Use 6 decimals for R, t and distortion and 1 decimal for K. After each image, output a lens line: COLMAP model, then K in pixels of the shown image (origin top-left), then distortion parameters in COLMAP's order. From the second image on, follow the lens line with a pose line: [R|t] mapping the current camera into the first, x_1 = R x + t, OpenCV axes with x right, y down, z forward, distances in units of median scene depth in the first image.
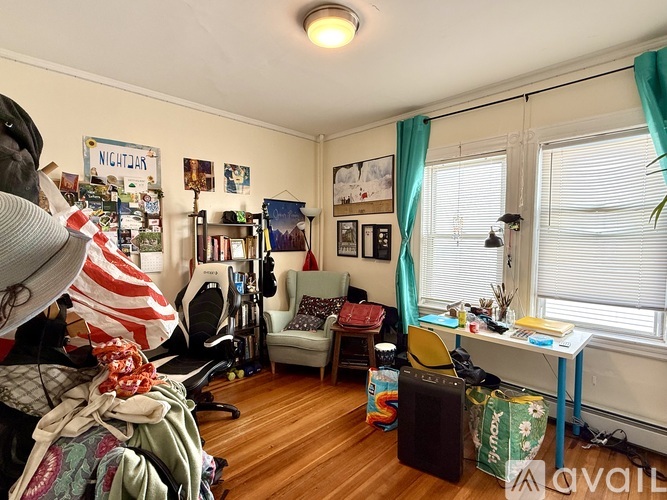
lens RADIAL K [[334.0, 0, 333.3], [0, 334.0, 250.8], [0, 0, 1]] dist [0.000135, -0.000355]
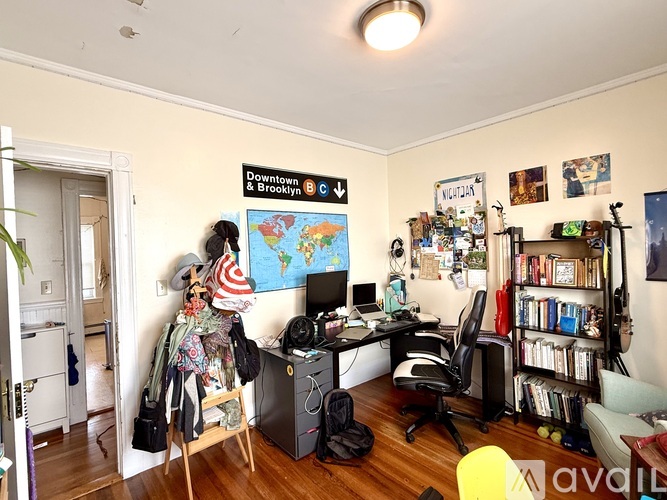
lens RADIAL K [[334.0, 0, 333.7], [0, 334.0, 251.3], [0, 0, 1]] dist [0.000135, -0.000355]
pose [[-0.079368, 0.002951, -0.996841, 0.579650], [-0.026386, 0.999639, 0.005061, -0.049346], [0.996496, 0.026705, -0.079262, 0.619533]]
